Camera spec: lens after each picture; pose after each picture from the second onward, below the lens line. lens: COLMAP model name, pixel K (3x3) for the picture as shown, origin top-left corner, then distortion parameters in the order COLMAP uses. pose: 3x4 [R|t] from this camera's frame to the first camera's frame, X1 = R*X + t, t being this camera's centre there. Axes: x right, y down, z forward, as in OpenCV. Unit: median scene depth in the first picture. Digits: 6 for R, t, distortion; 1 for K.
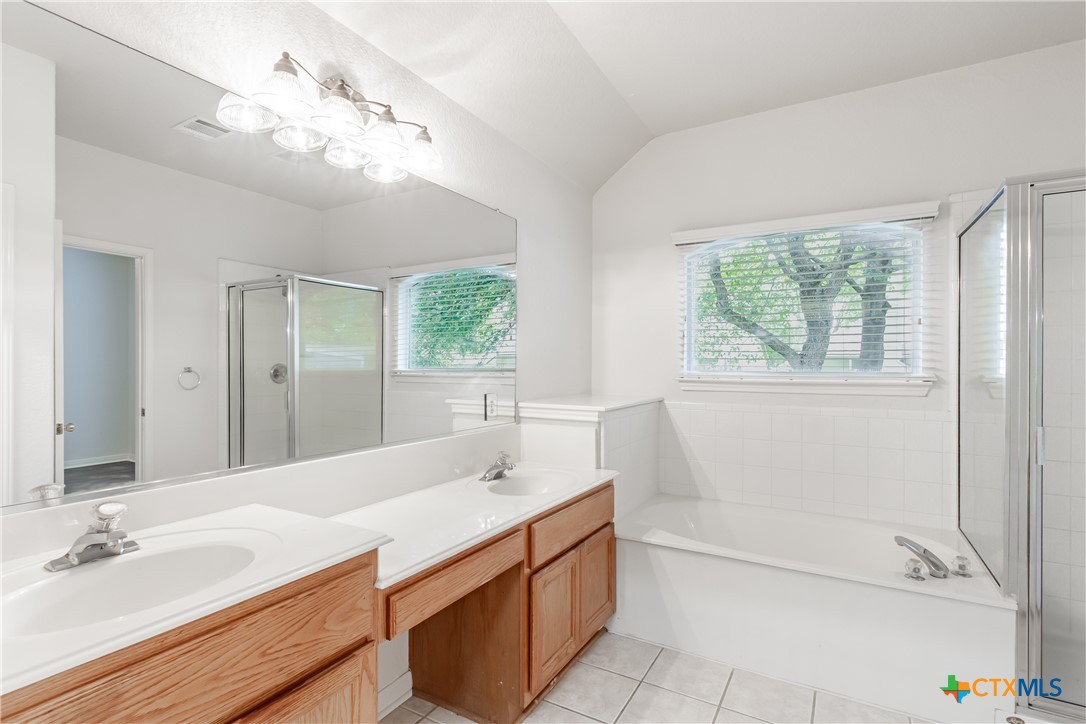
lens RADIAL K [[515.7, 0, 543.0], [0, 515.7, 362.0], [0, 0, 1]] dist [-0.002427, -0.000375]
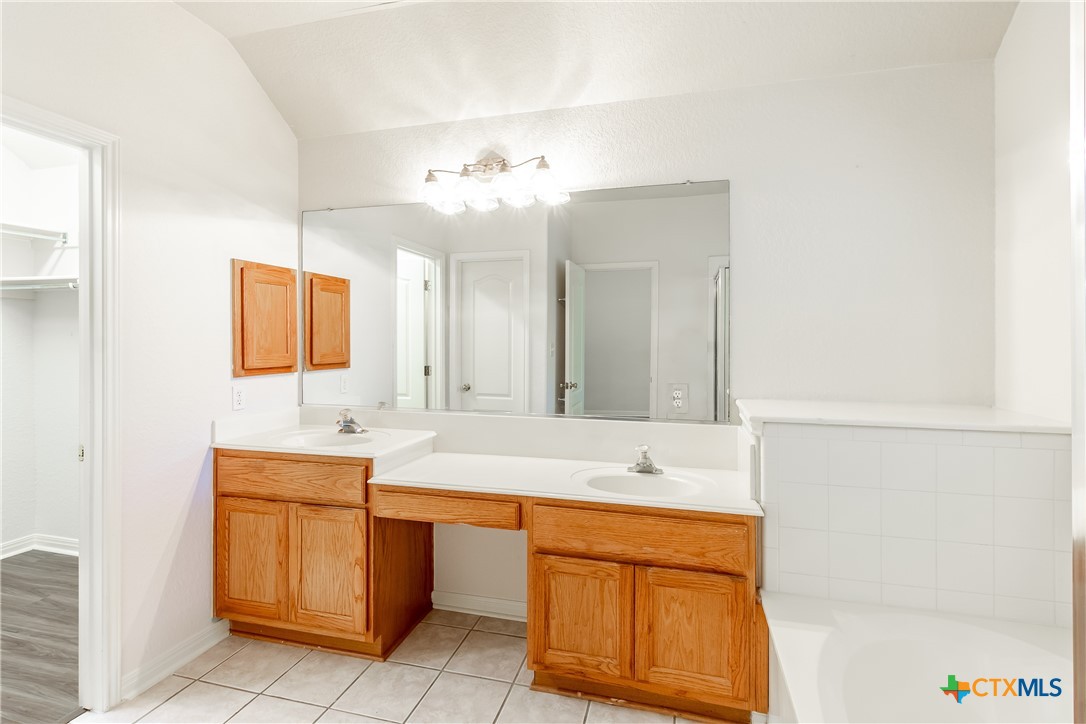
lens RADIAL K [[518.5, 0, 544.7], [0, 518.5, 340.4], [0, 0, 1]] dist [-0.000636, -0.000210]
pose [[0.266517, -0.001177, -0.963830, 1.013139], [0.004788, 0.999989, 0.000102, -0.026252], [0.963818, -0.004642, 0.266519, 0.728019]]
